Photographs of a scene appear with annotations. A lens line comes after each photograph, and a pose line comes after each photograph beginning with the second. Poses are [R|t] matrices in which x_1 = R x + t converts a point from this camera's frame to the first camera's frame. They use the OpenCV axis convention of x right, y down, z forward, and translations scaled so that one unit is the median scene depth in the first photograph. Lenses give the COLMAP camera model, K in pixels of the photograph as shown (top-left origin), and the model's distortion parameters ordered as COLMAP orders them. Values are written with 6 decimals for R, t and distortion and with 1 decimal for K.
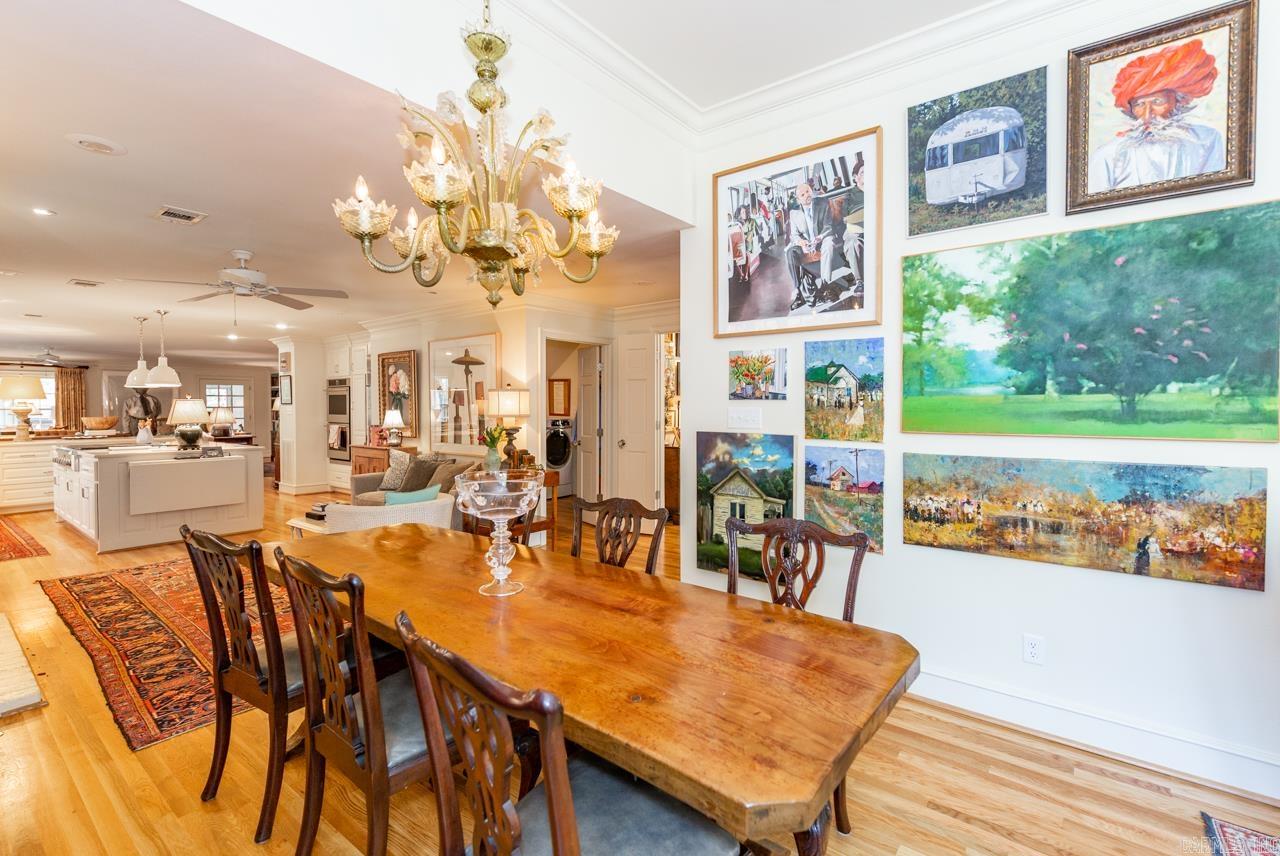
lens RADIAL K [[560.6, 0, 656.0], [0, 560.6, 415.6], [0, 0, 1]] dist [0.003258, -0.000264]
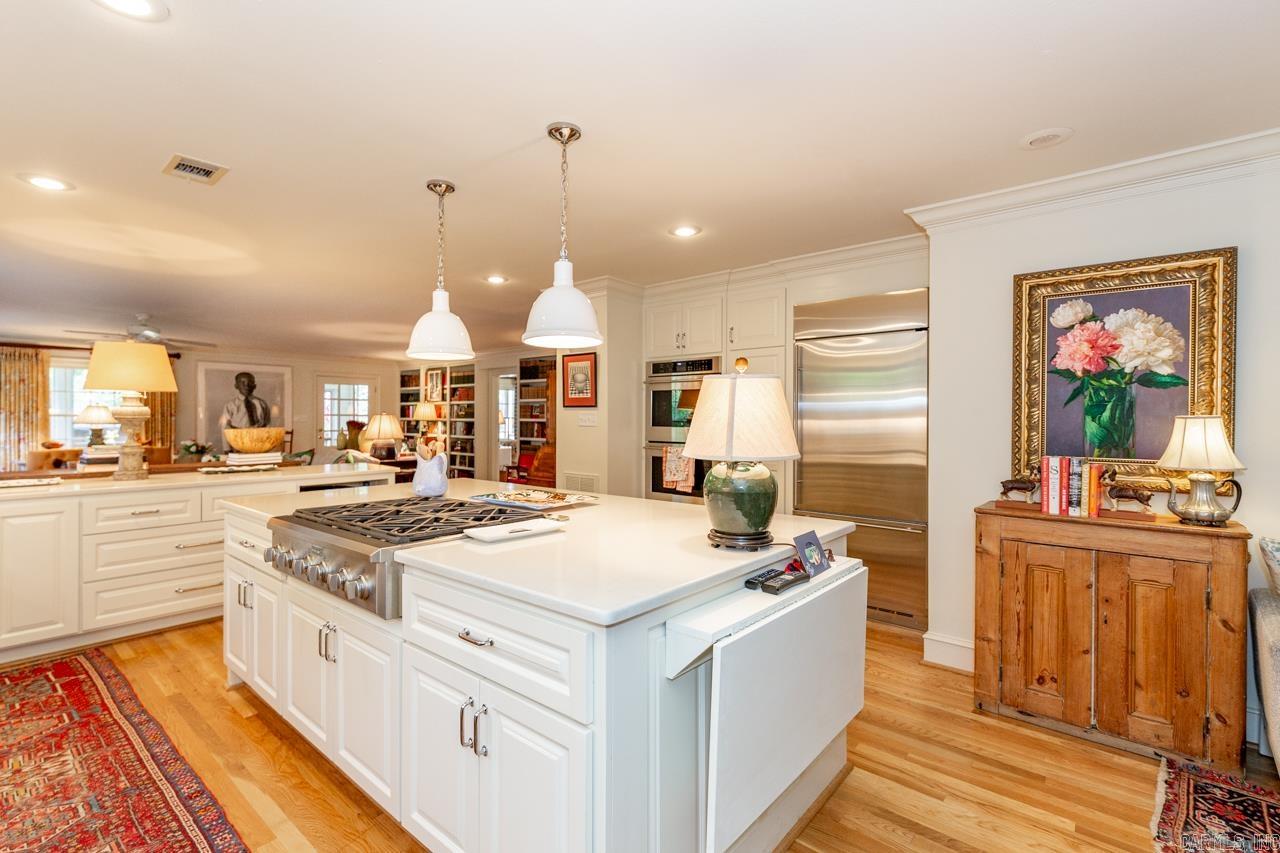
lens RADIAL K [[580.0, 0, 643.9], [0, 580.0, 424.3], [0, 0, 1]] dist [0.003887, 0.000256]
pose [[0.998390, 0.006416, -0.056352, -2.494094], [-0.006848, 0.999949, -0.007477, -0.001188], [0.056302, 0.007851, 0.998383, 1.986716]]
